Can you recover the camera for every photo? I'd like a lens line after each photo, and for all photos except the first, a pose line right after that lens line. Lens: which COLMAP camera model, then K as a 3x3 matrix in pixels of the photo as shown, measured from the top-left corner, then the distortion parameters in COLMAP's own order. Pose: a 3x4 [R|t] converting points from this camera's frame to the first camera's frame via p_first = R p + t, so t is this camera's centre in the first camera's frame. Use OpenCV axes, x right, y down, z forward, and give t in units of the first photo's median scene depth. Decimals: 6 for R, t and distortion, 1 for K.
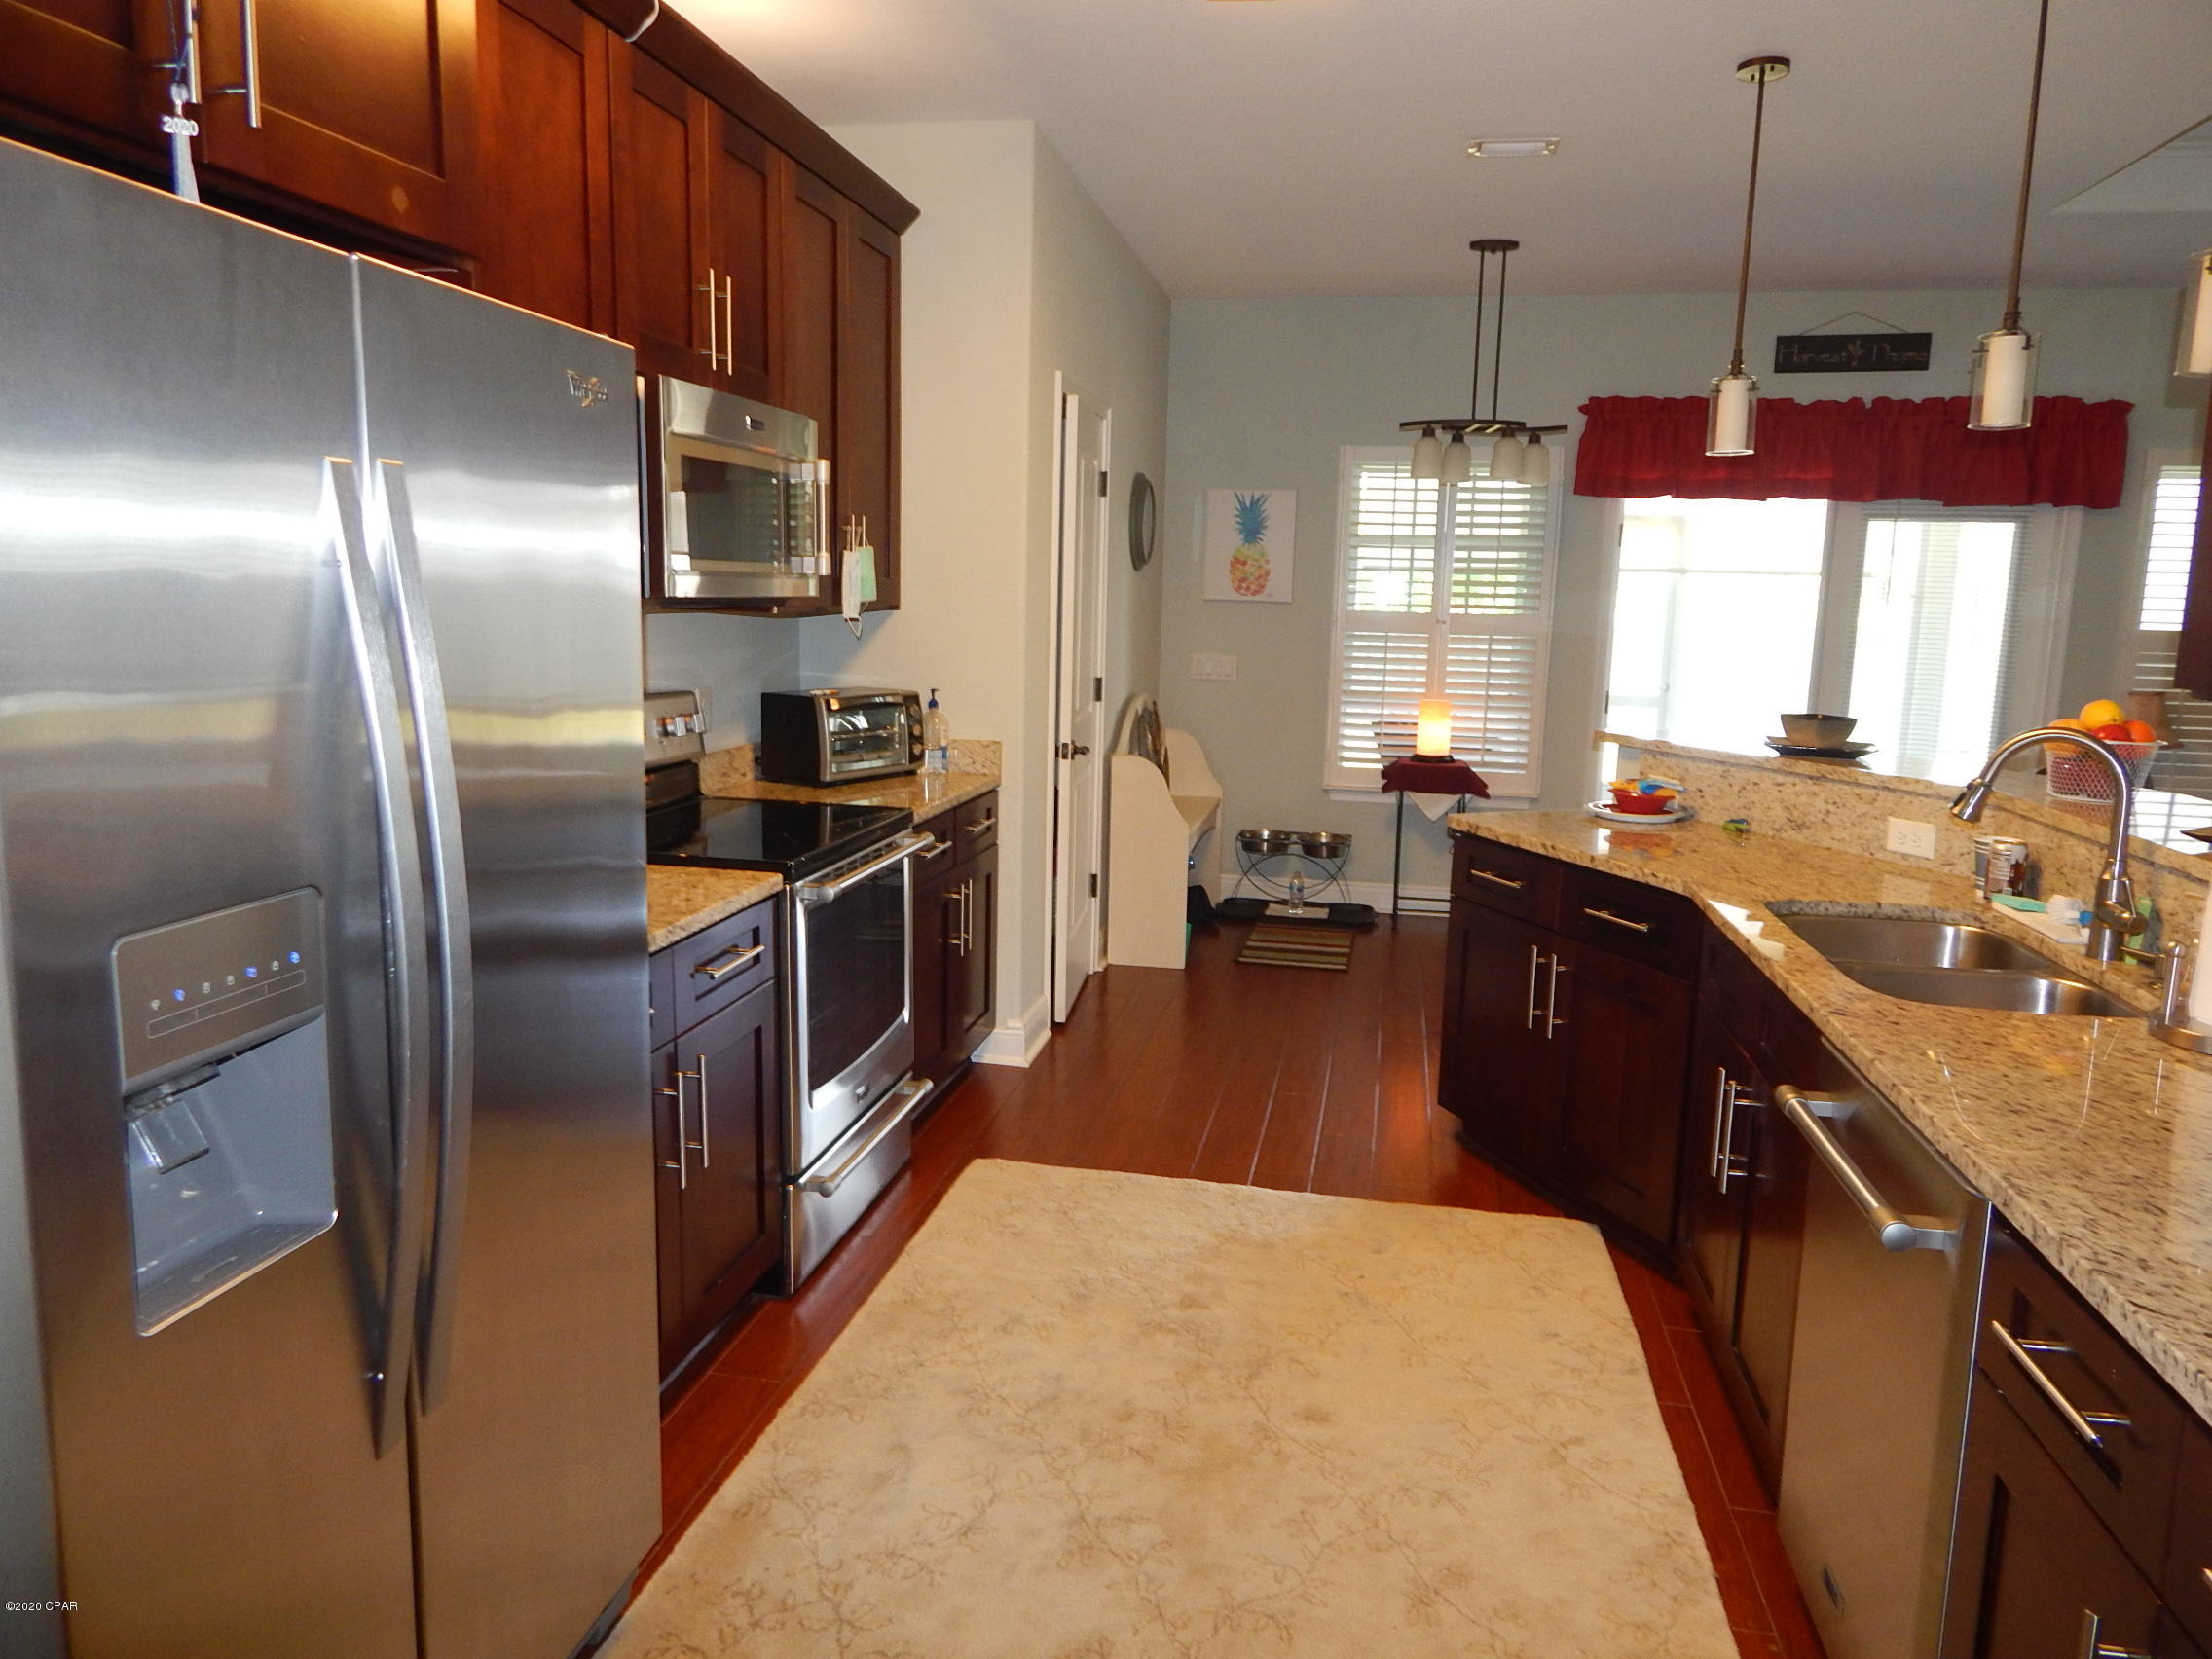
lens RADIAL K [[1452.2, 0, 1112.6], [0, 1452.2, 833.4], [0, 0, 1]] dist [-0.002650, -0.000820]
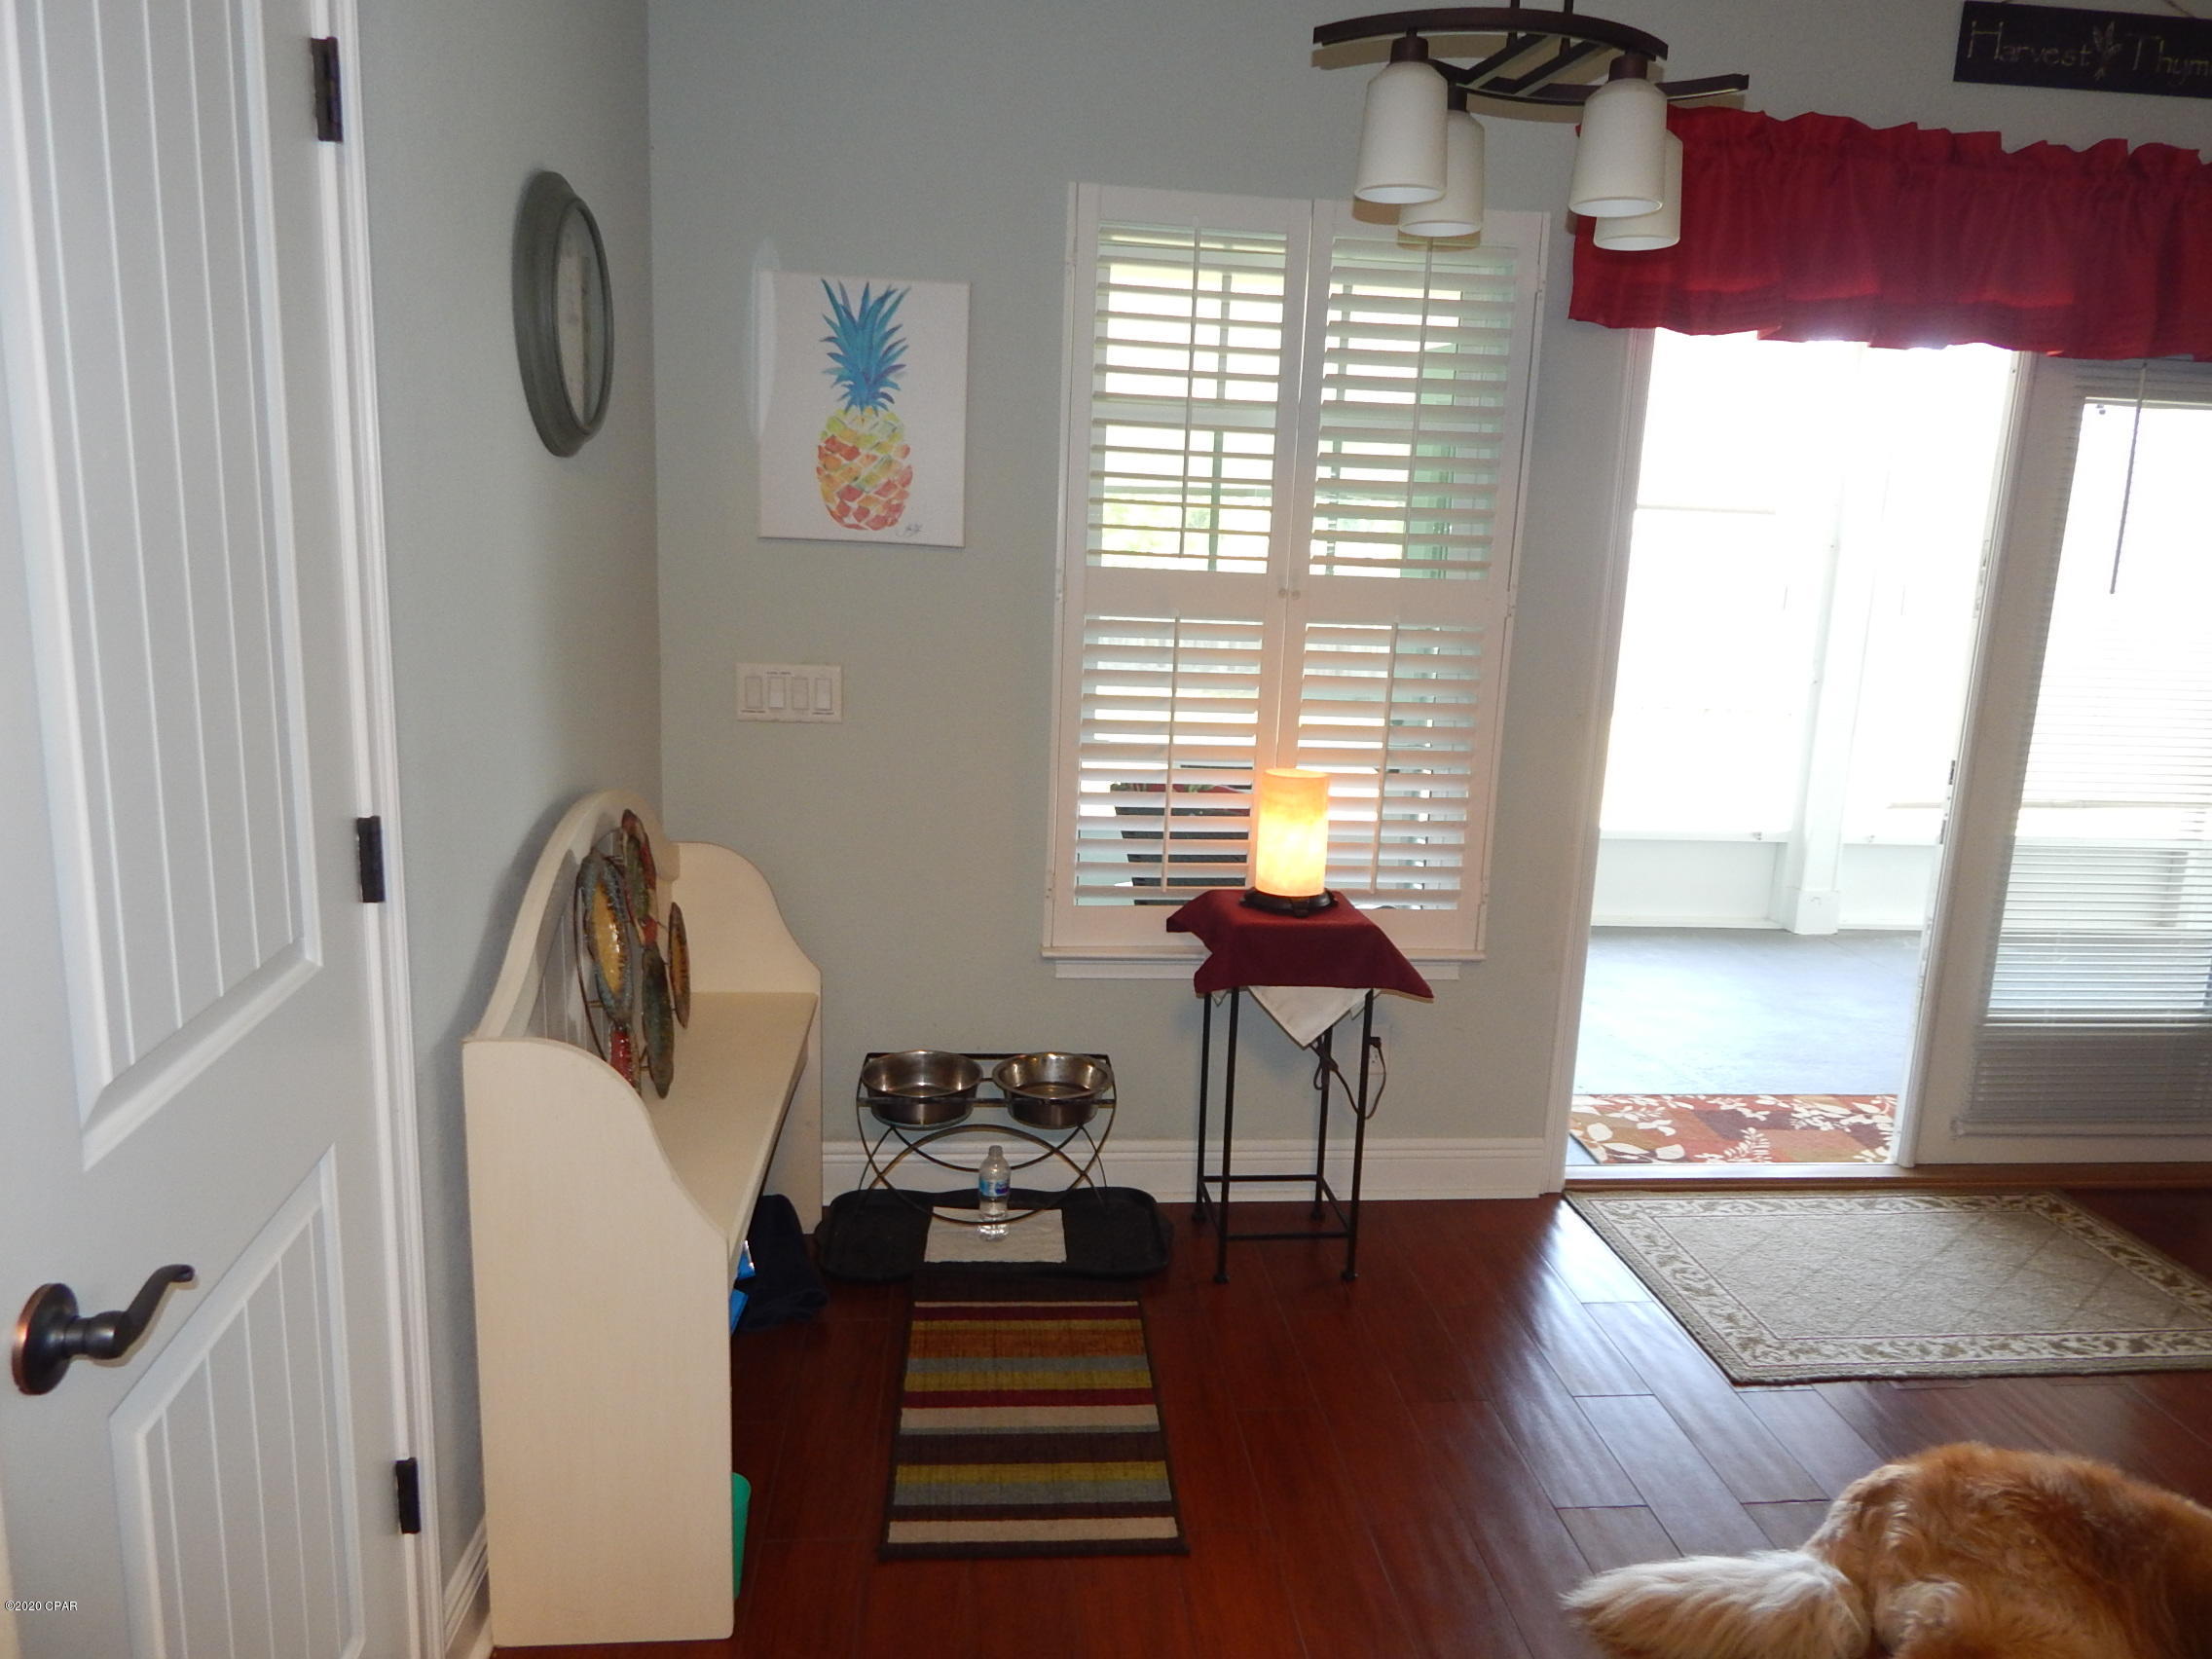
lens RADIAL K [[1452.2, 0, 1111.4], [0, 1452.2, 823.2], [0, 0, 1]] dist [-0.002650, -0.000820]
pose [[0.959345, -0.040668, 0.279292, 0.042686], [0.029681, 0.998614, 0.043457, -0.099271], [-0.280672, -0.033400, 0.959222, 0.599578]]
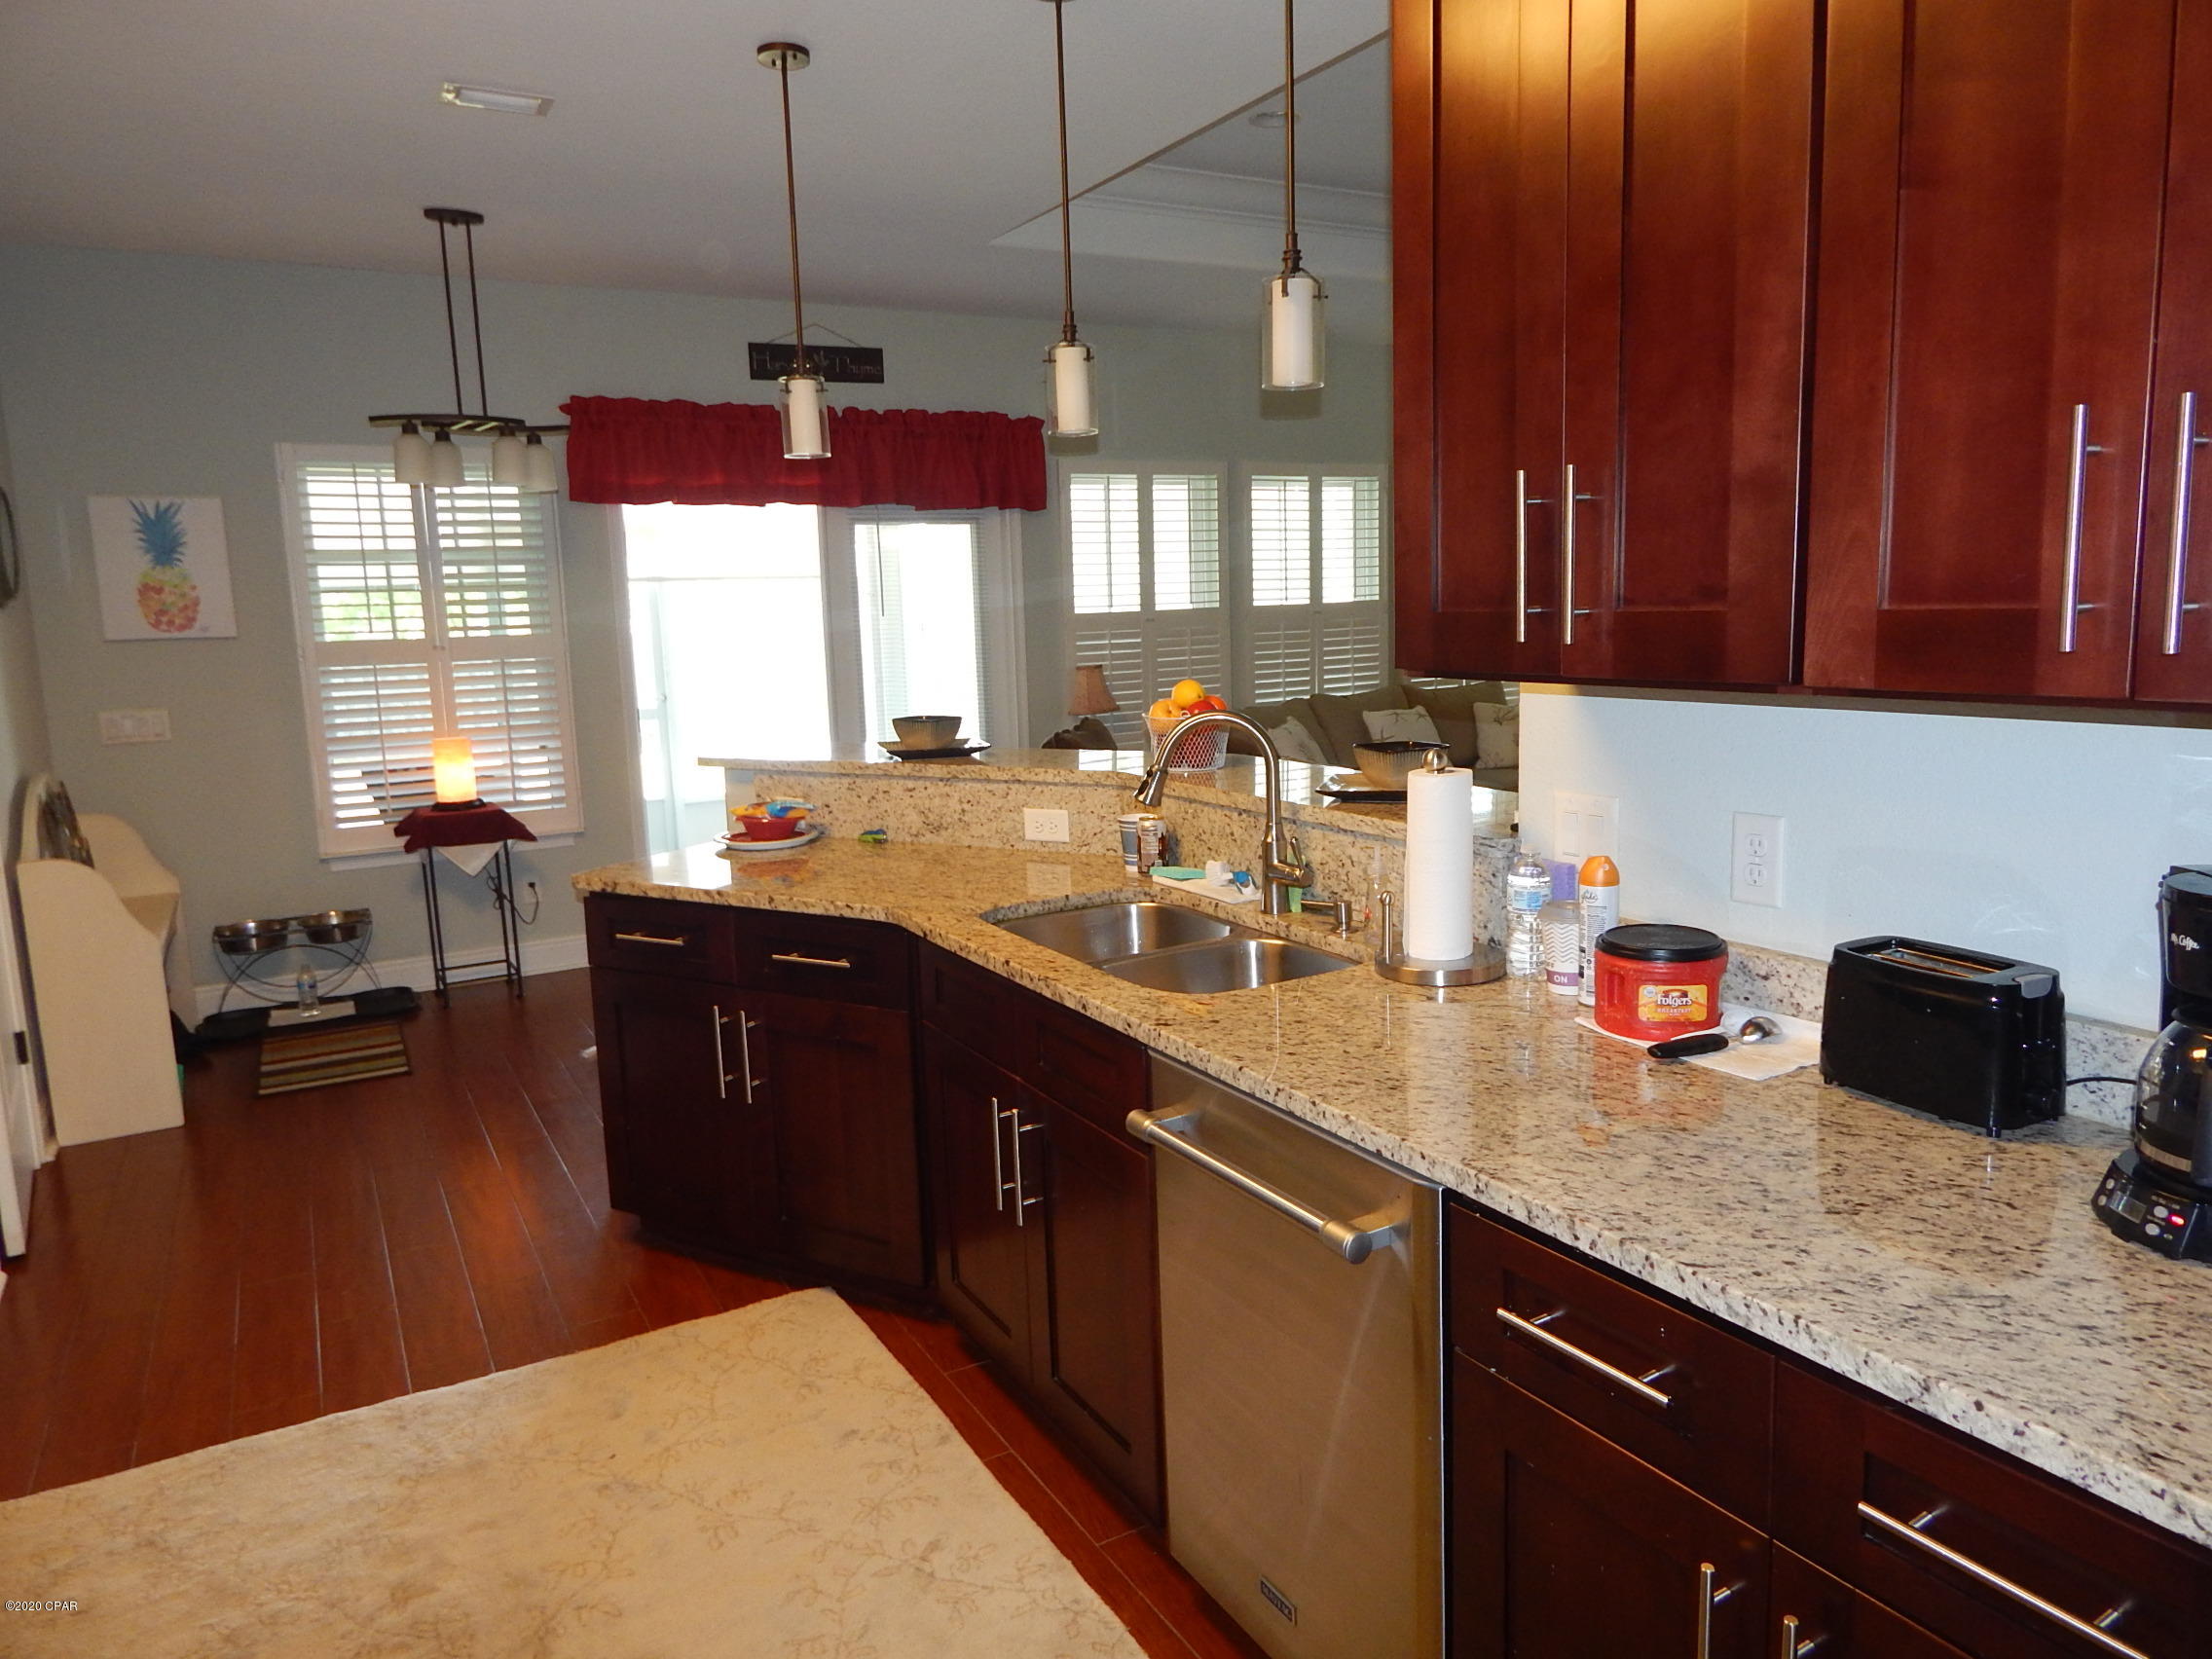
lens RADIAL K [[1452.2, 0, 1116.1], [0, 1452.2, 825.0], [0, 0, 1]] dist [-0.002650, -0.000820]
pose [[0.751023, -0.147218, 0.643655, -0.045847], [0.154124, 0.986984, 0.045913, -0.019814], [-0.642036, 0.064721, 0.763938, 0.089278]]
